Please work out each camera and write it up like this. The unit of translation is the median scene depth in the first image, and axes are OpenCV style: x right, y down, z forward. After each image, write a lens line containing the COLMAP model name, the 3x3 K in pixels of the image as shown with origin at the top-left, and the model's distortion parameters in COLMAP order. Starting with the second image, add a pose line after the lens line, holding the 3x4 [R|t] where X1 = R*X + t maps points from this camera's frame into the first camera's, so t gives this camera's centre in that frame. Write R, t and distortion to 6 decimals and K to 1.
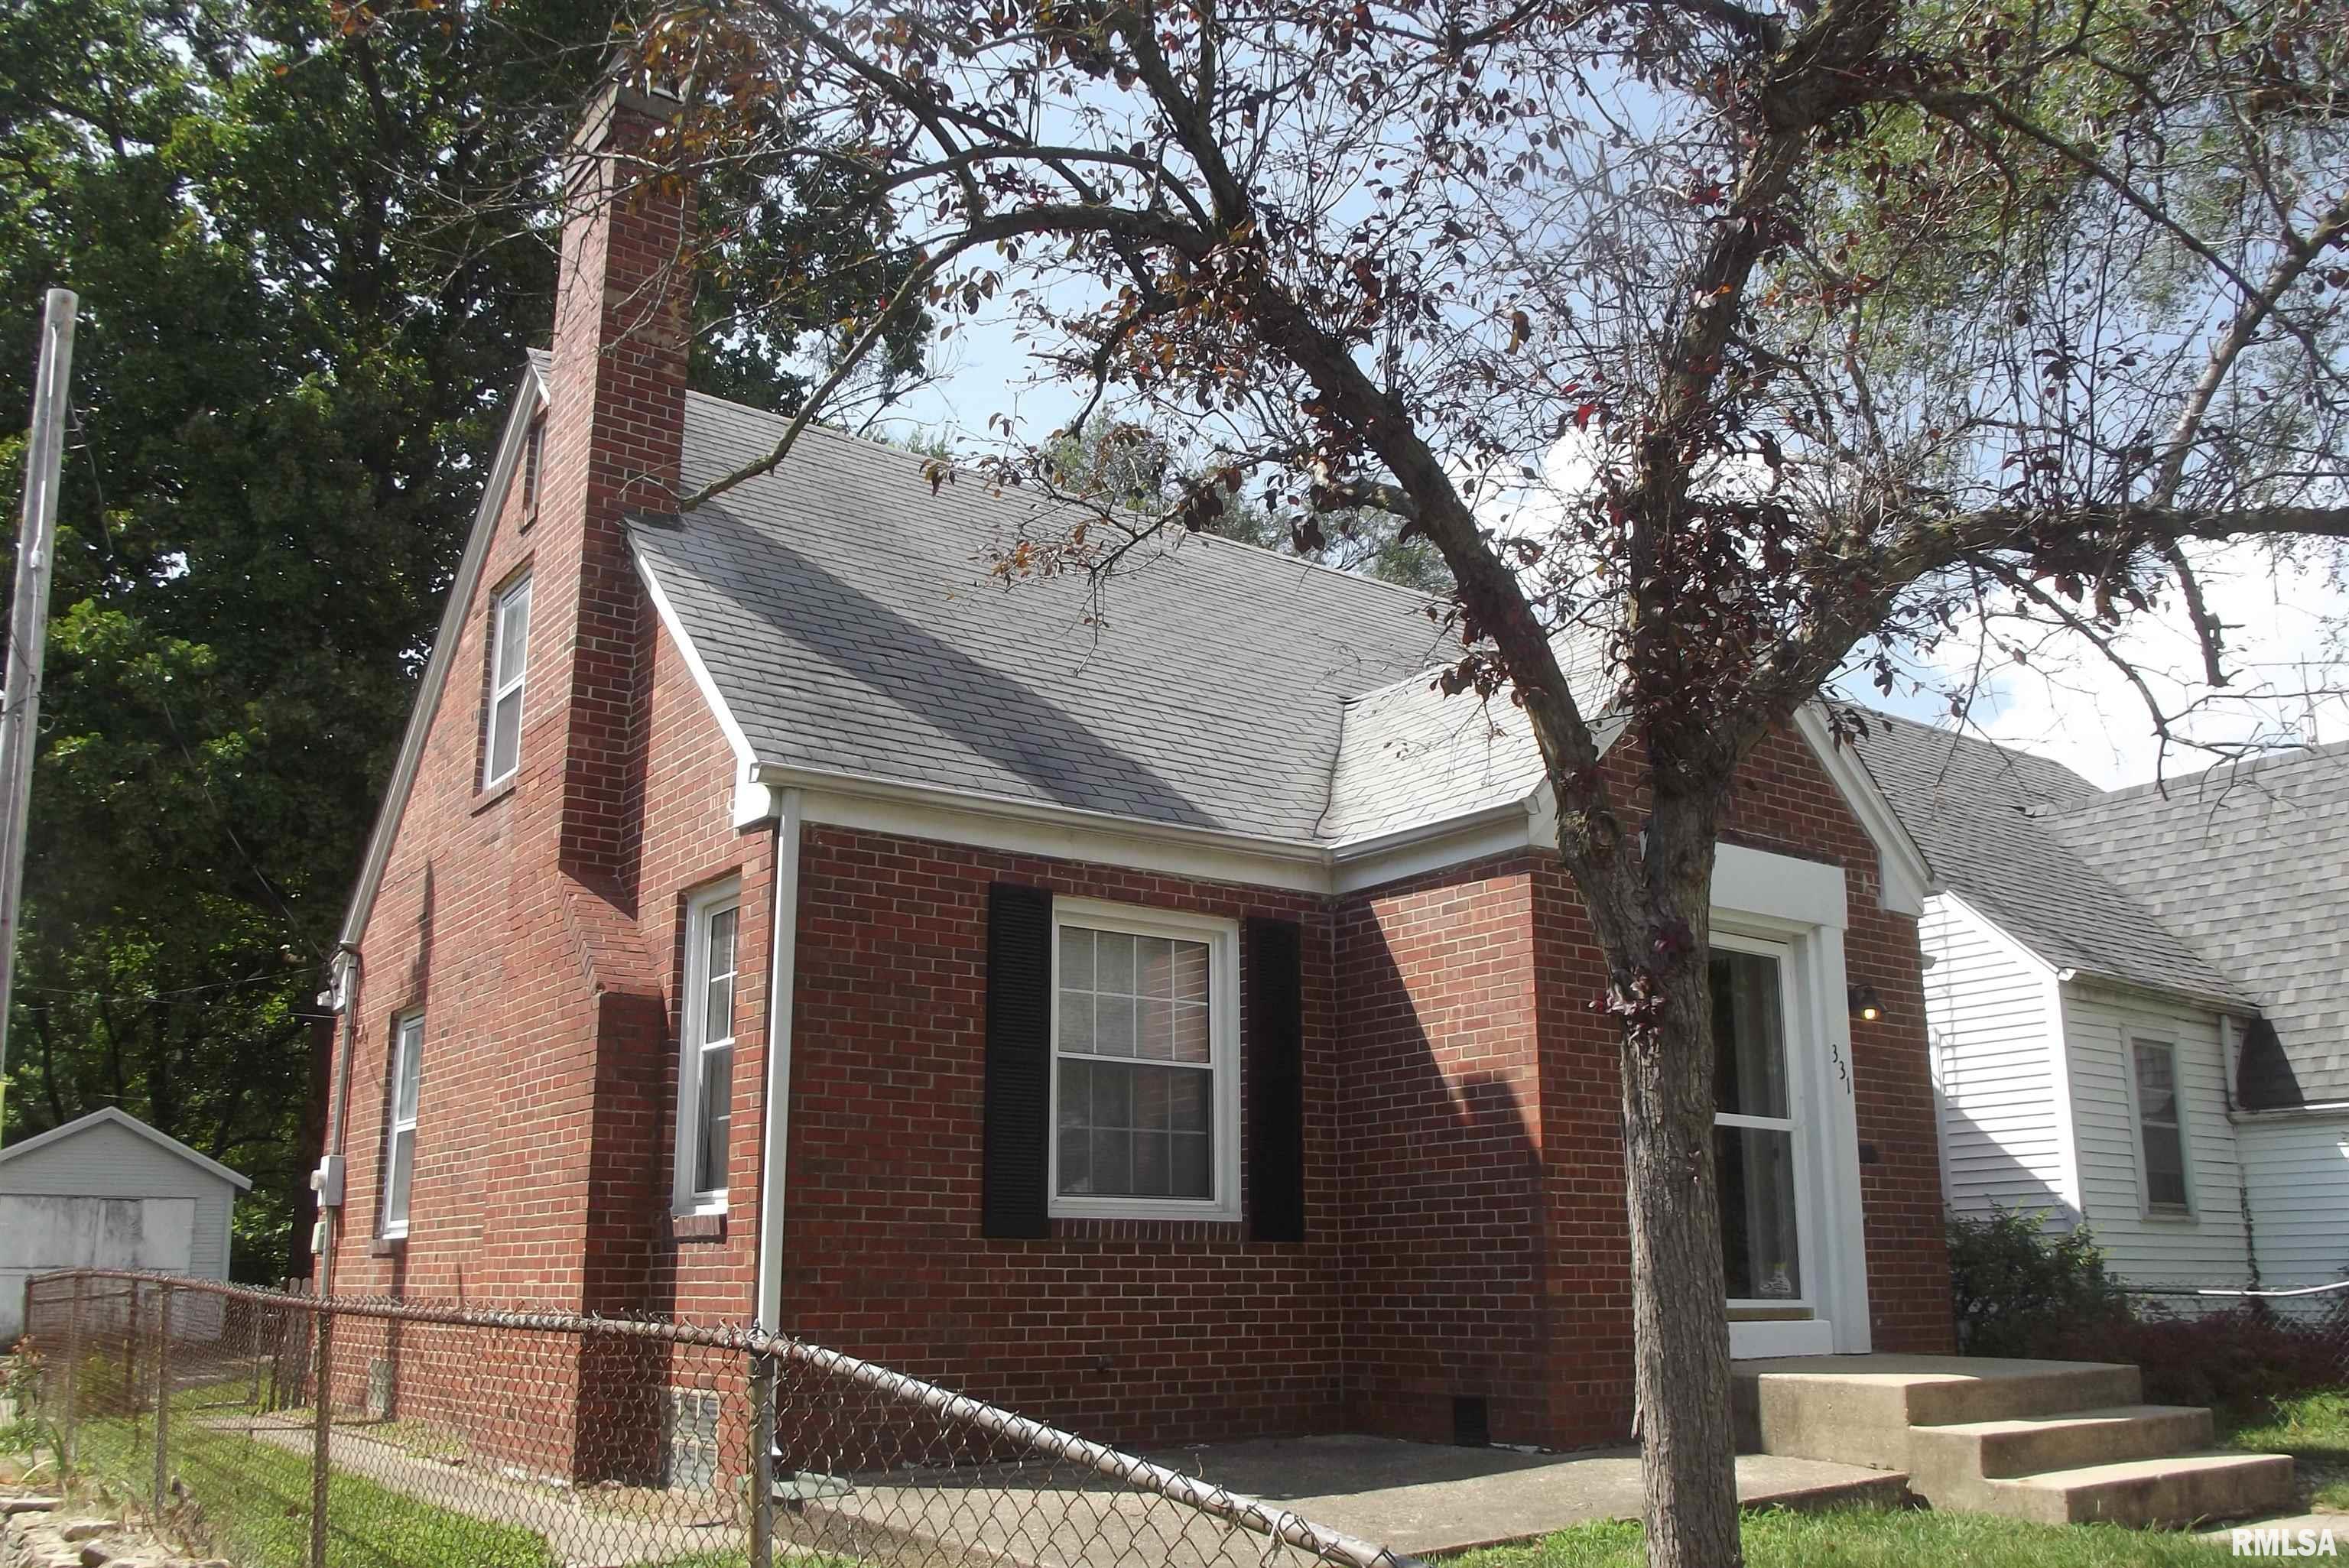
lens RADIAL K [[1935.8, 0, 1182.5], [0, 1935.8, 808.3], [0, 0, 1]] dist [-0.041783, 0.004791]
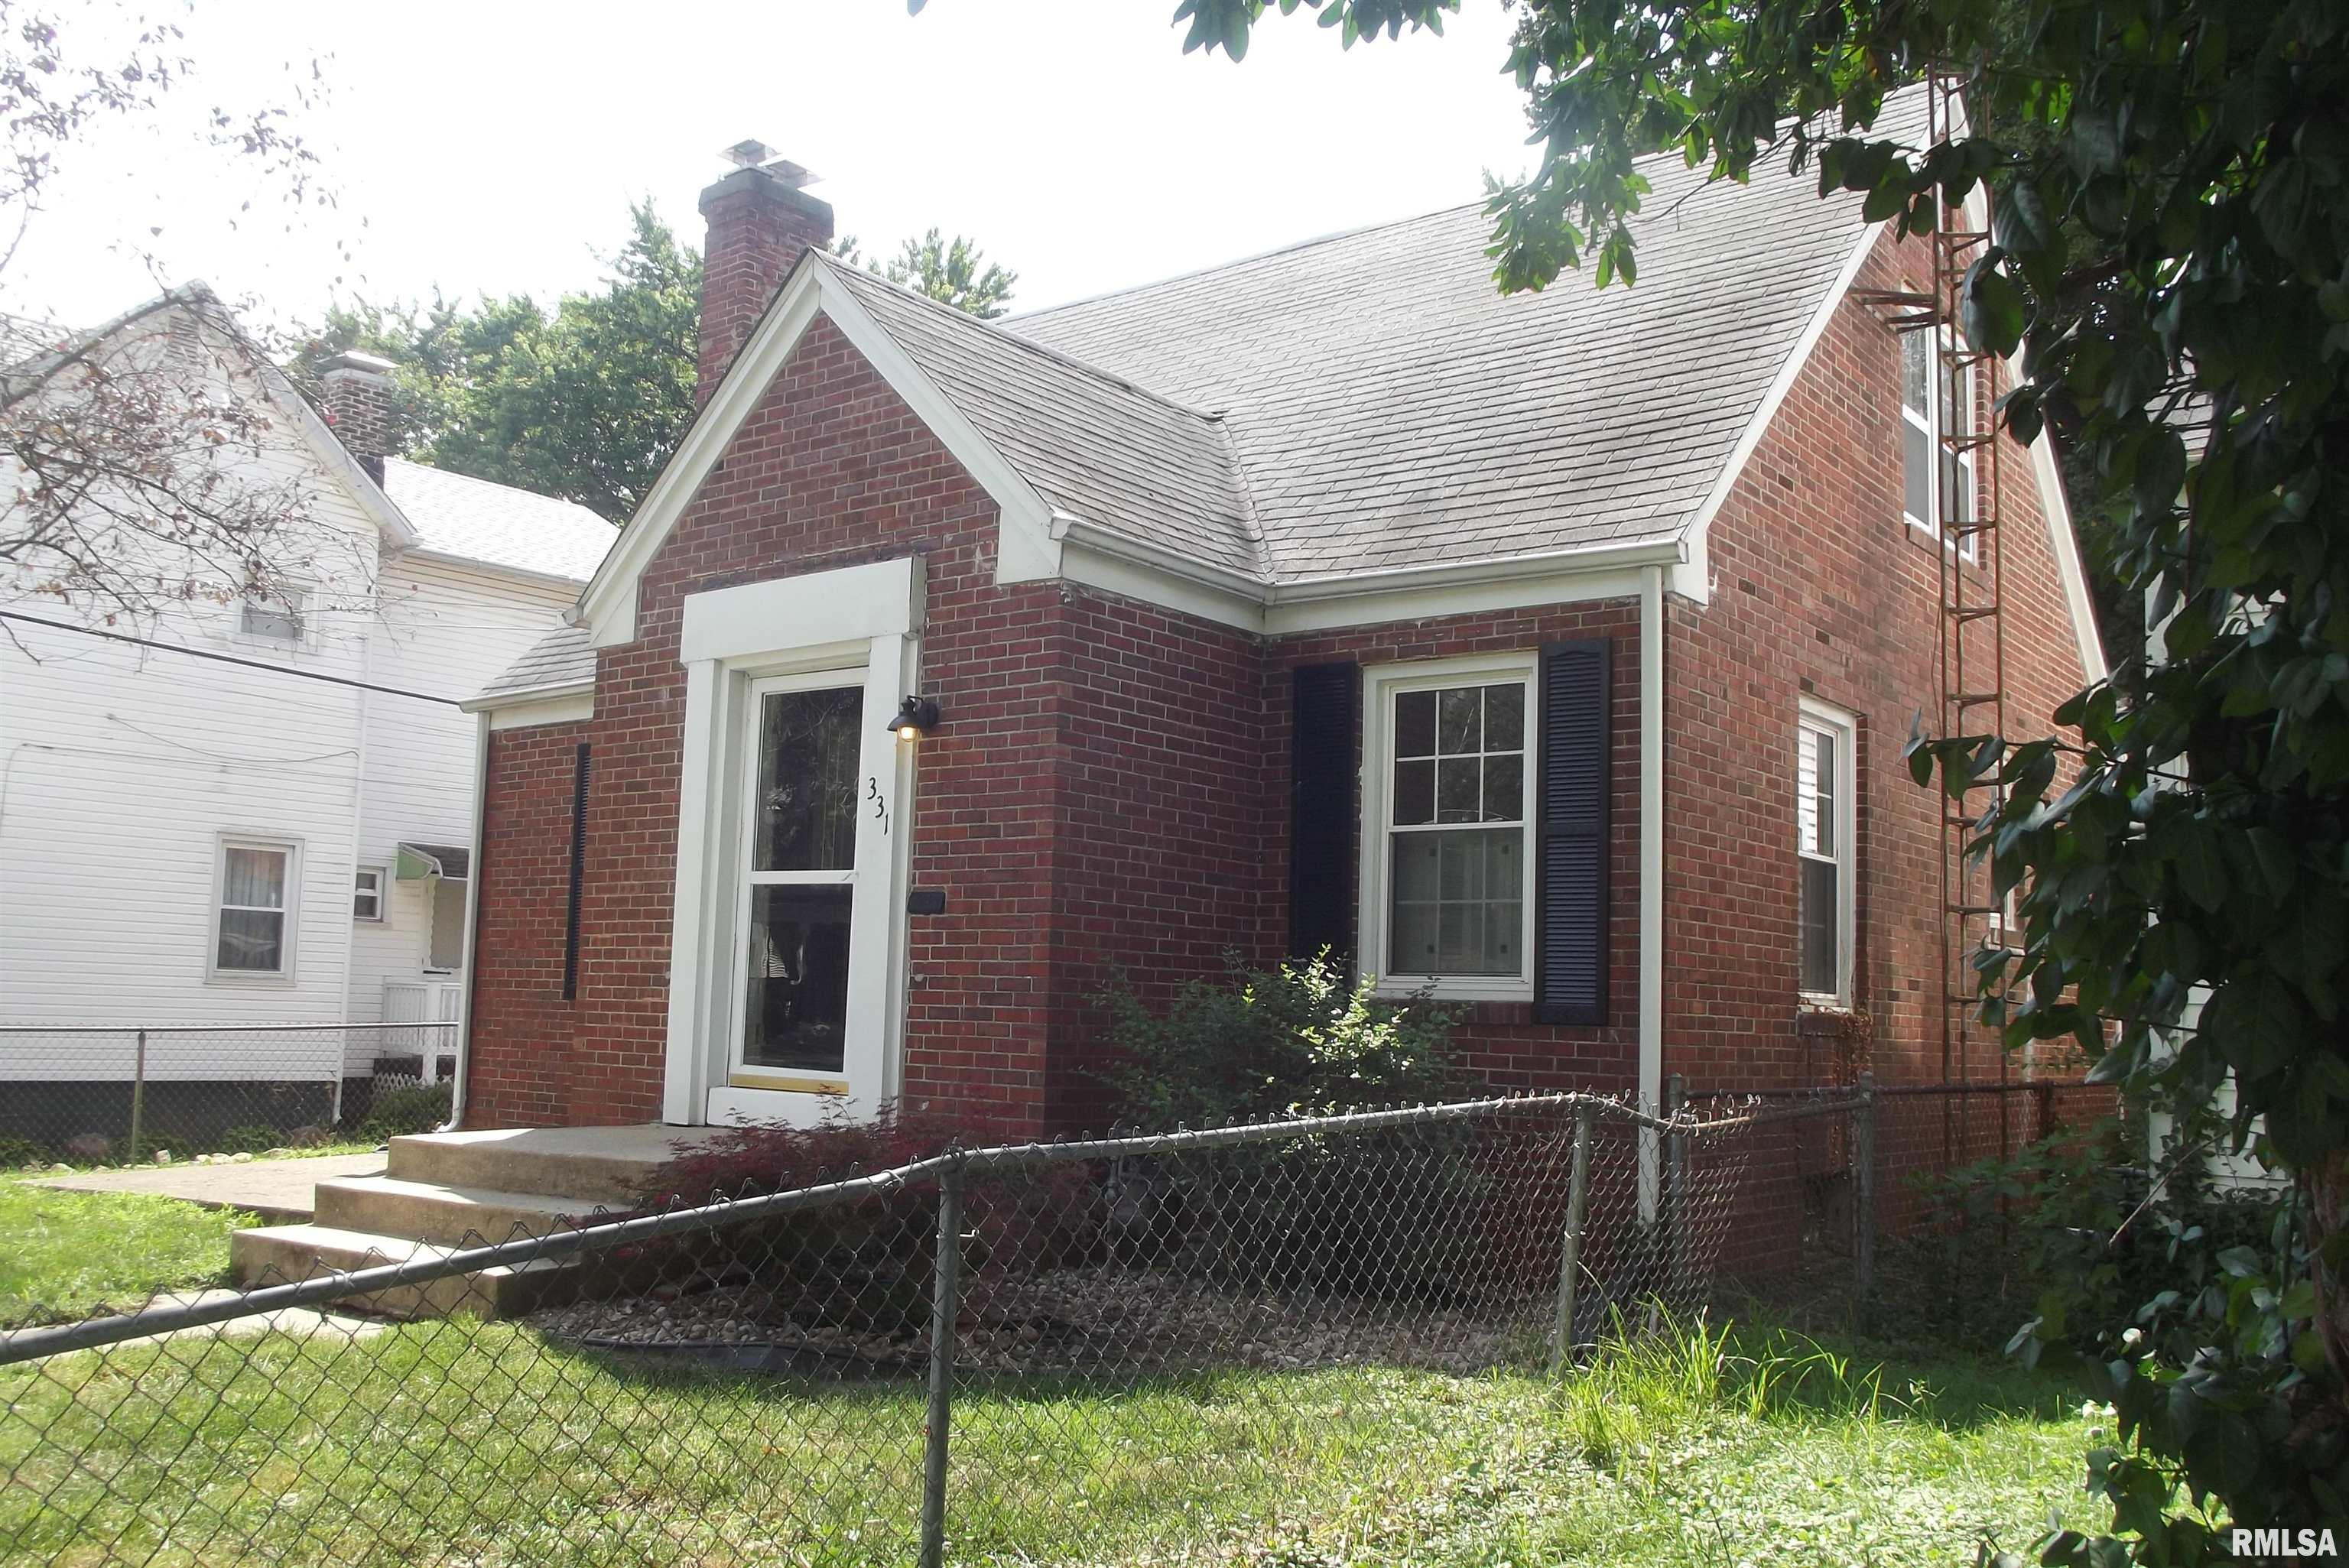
lens RADIAL K [[2009.2, 0, 1134.6], [0, 2009.2, 782.1], [0, 0, 1]] dist [-0.037574, 0.012826]
pose [[0.251170, -0.105725, -0.962152, 1.343657], [0.199564, 0.978317, -0.055405, 0.218089], [0.947147, -0.178095, 0.266823, 0.974036]]
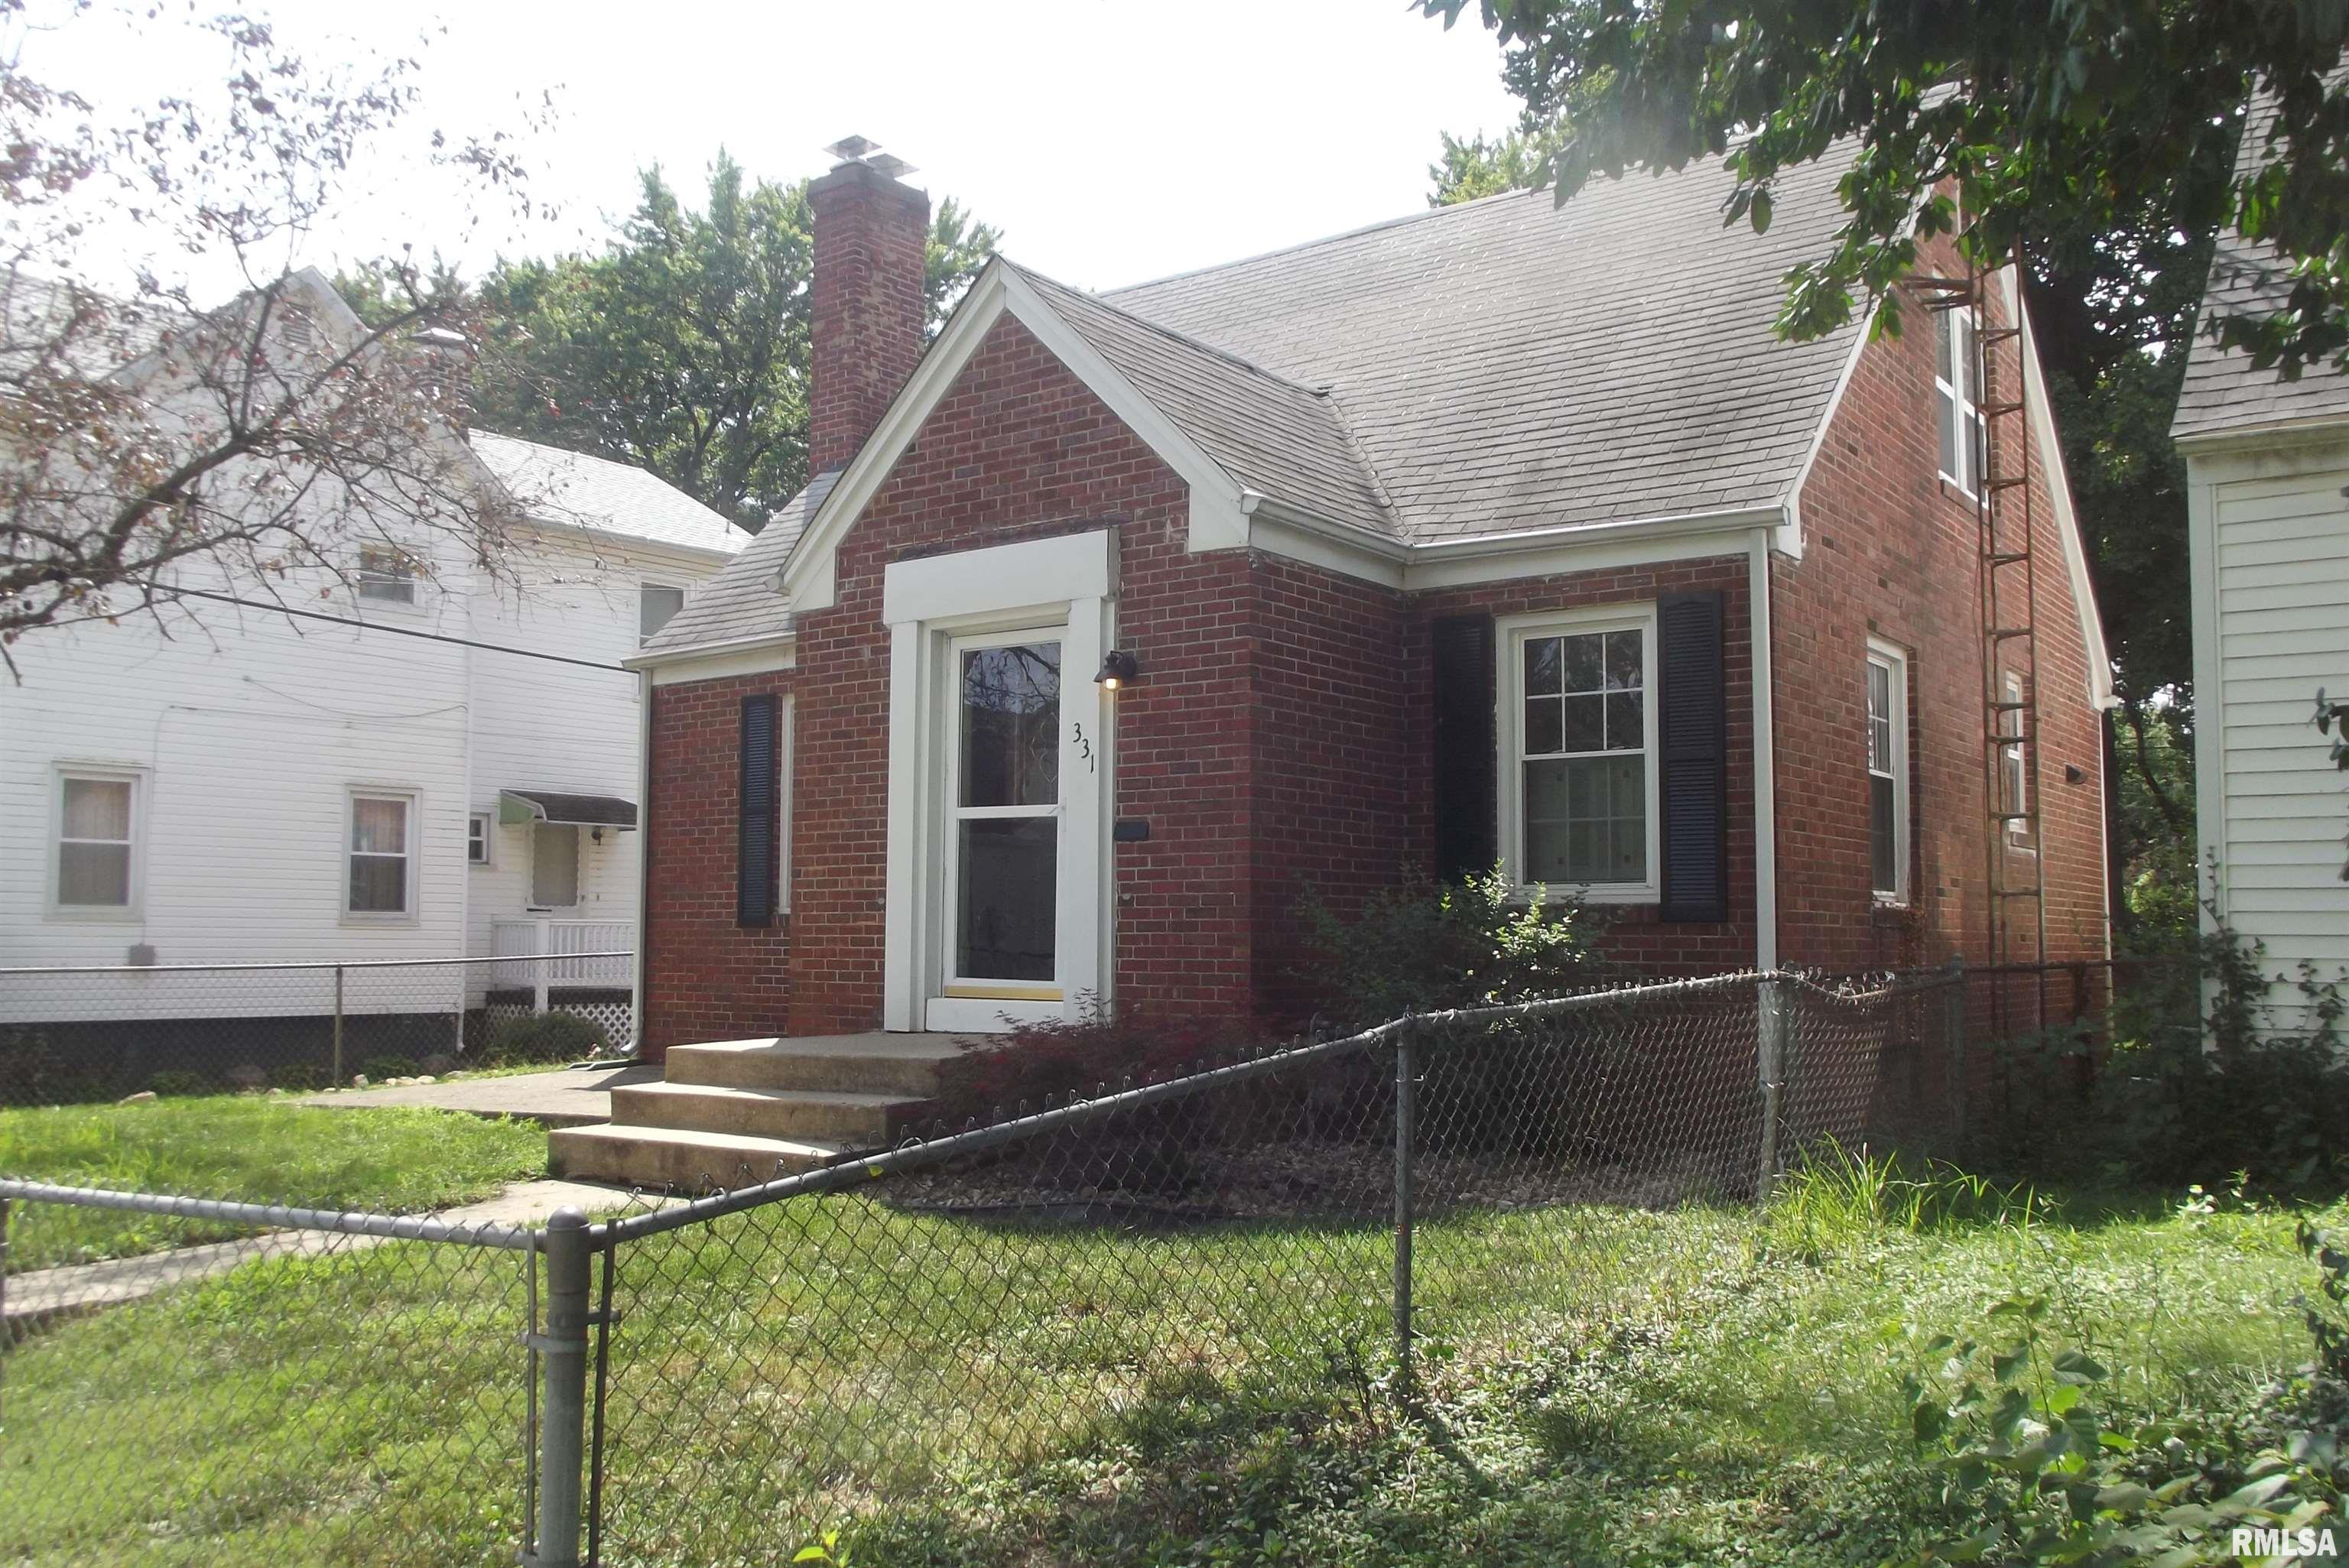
lens RADIAL K [[1935.8, 0, 1164.0], [0, 1935.8, 765.2], [0, 0, 1]] dist [-0.041783, 0.004791]
pose [[0.282992, -0.086411, -0.955222, 1.411952], [0.222650, 0.974646, -0.022206, 0.193927], [0.932922, -0.206396, 0.295056, 0.837448]]
